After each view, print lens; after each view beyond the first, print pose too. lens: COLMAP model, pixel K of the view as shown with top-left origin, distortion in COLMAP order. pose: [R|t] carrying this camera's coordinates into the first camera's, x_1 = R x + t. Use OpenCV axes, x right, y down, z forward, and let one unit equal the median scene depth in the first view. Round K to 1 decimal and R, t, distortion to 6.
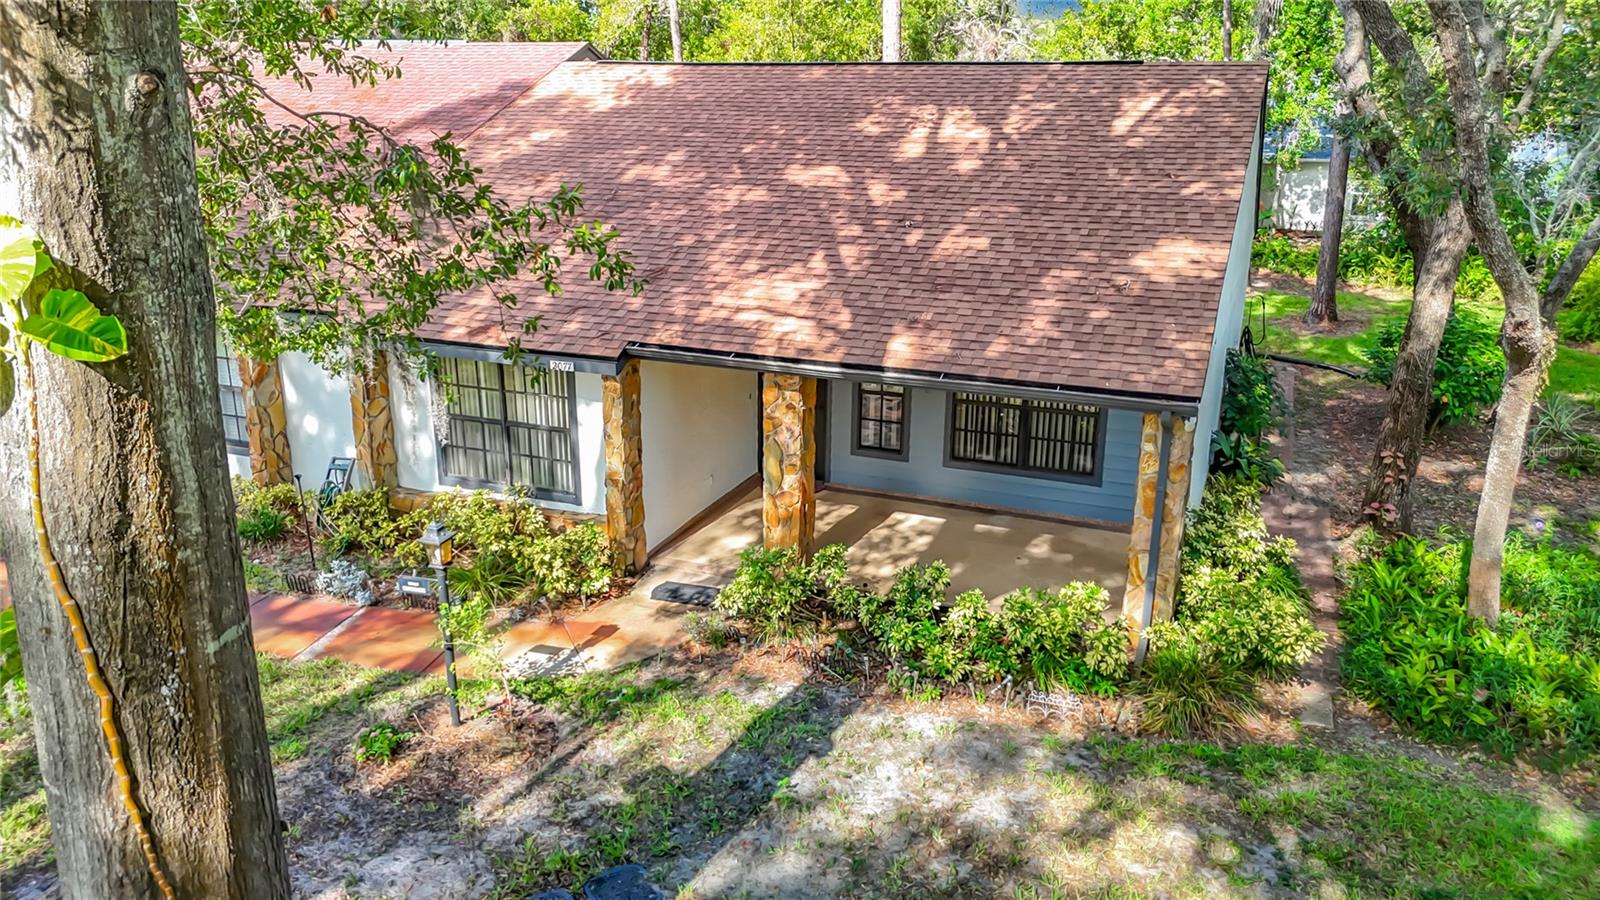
lens RADIAL K [[1234.5, 0, 800.0], [0, 1234.5, 450.0], [0, 0, 1]] dist [0.001175, -0.005633]
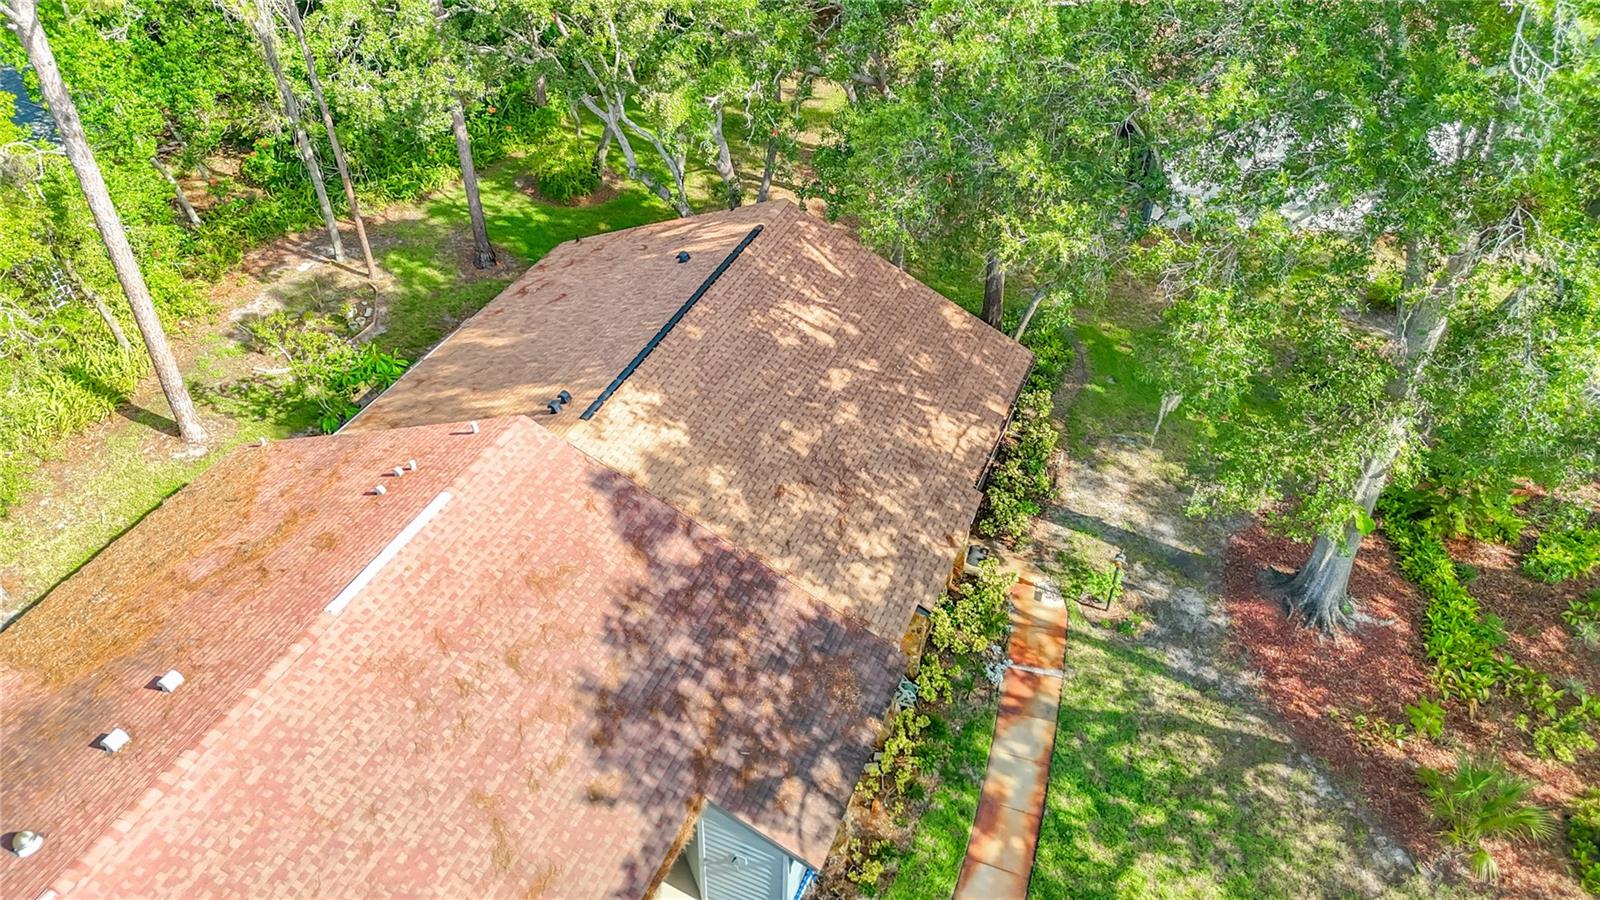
lens RADIAL K [[1234.5, 0, 800.0], [0, 1234.5, 450.0], [0, 0, 1]] dist [0.001175, -0.005633]
pose [[0.014790, -0.639054, 0.769020, -1.833615], [0.288087, 0.739214, 0.608744, -1.602172], [-0.957490, 0.212541, 0.195036, 0.907770]]
